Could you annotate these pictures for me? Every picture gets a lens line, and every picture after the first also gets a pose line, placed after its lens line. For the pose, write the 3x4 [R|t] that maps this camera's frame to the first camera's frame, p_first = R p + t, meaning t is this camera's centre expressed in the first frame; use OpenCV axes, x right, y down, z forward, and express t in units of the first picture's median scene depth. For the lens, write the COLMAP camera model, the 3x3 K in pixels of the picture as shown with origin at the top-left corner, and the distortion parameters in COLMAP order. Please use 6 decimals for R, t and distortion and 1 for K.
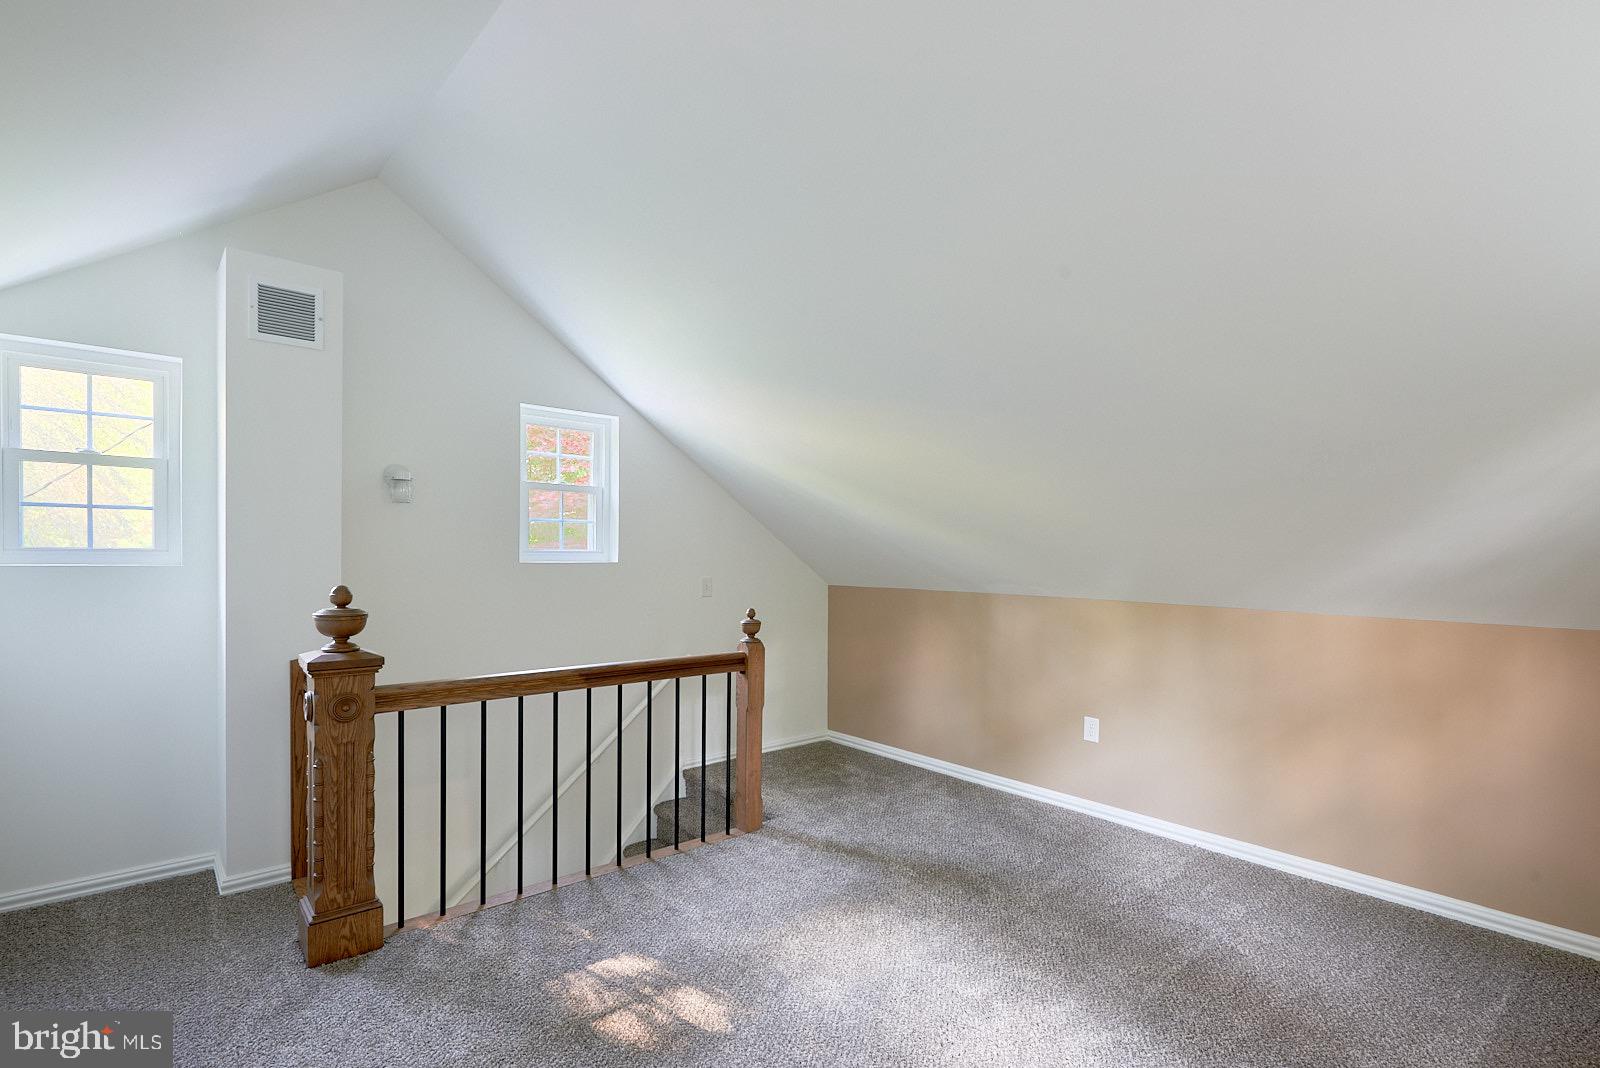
lens RADIAL K [[745.3, 0, 820.3], [0, 745.3, 579.7], [0, 0, 1]] dist [-0.009031, 0.000894]
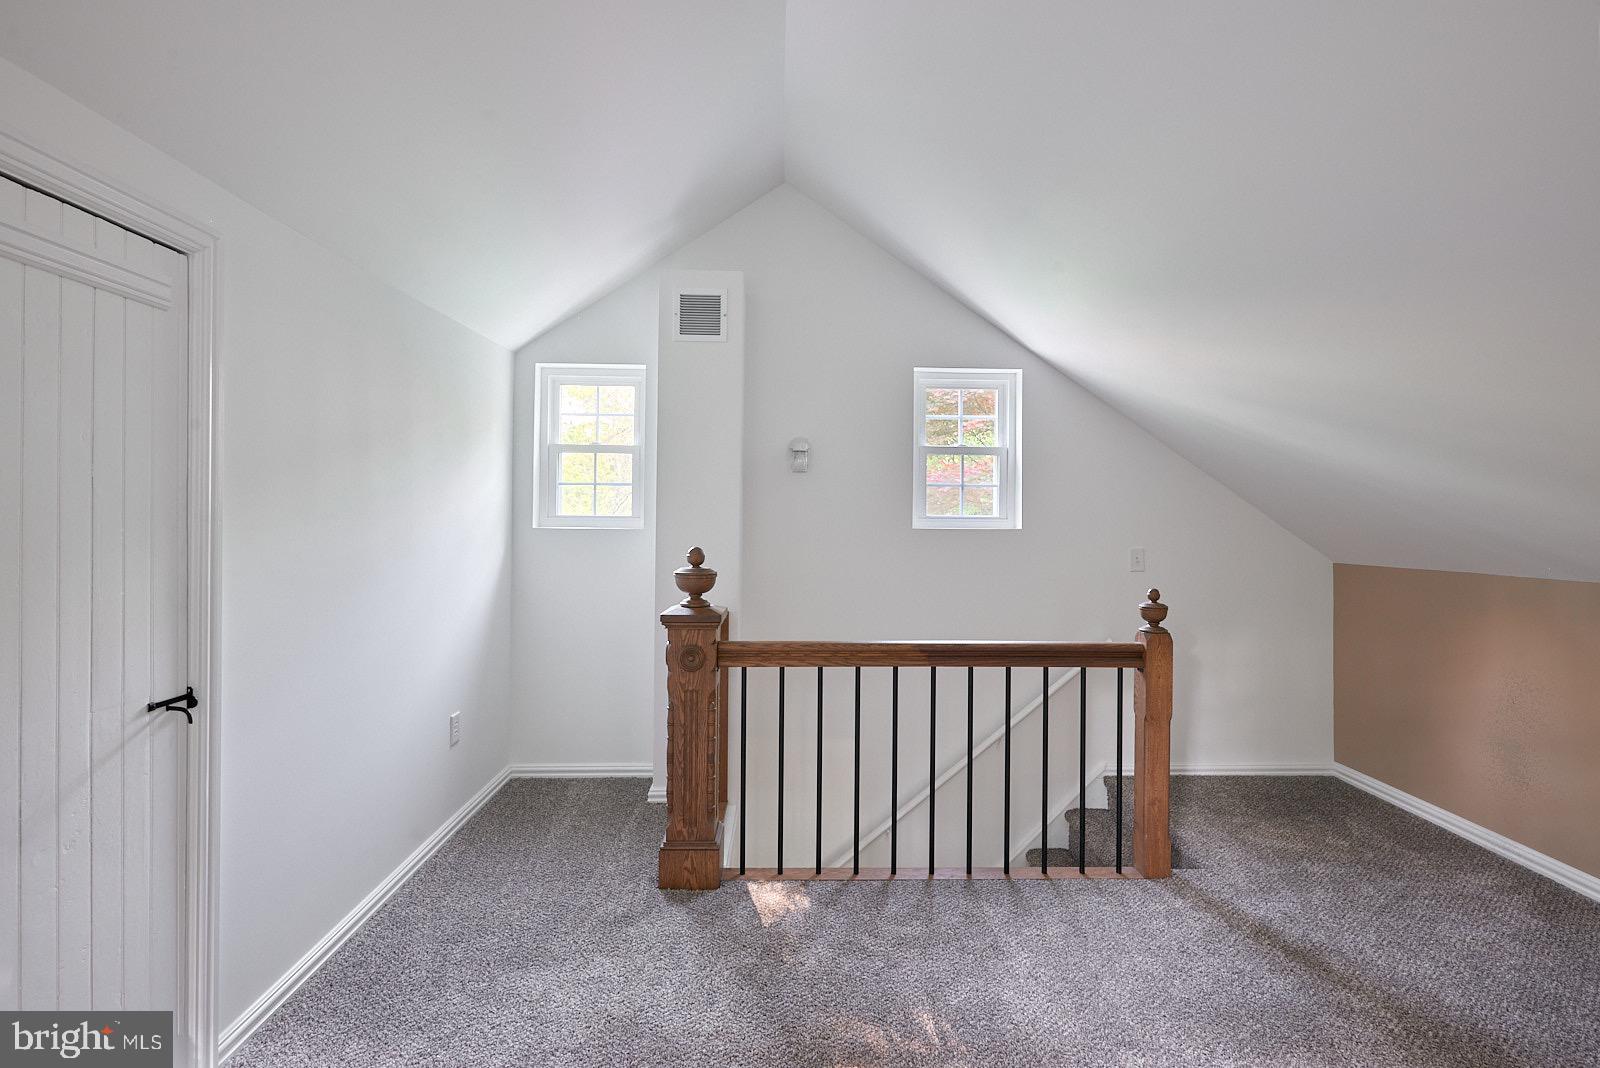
lens RADIAL K [[745.3, 0, 797.9], [0, 745.3, 521.3], [0, 0, 1]] dist [-0.009031, 0.000894]
pose [[0.765170, -0.002039, -0.643825, 0.140242], [-0.022165, 0.999319, -0.029507, -0.000691], [0.643447, 0.036848, 0.764603, 0.184205]]
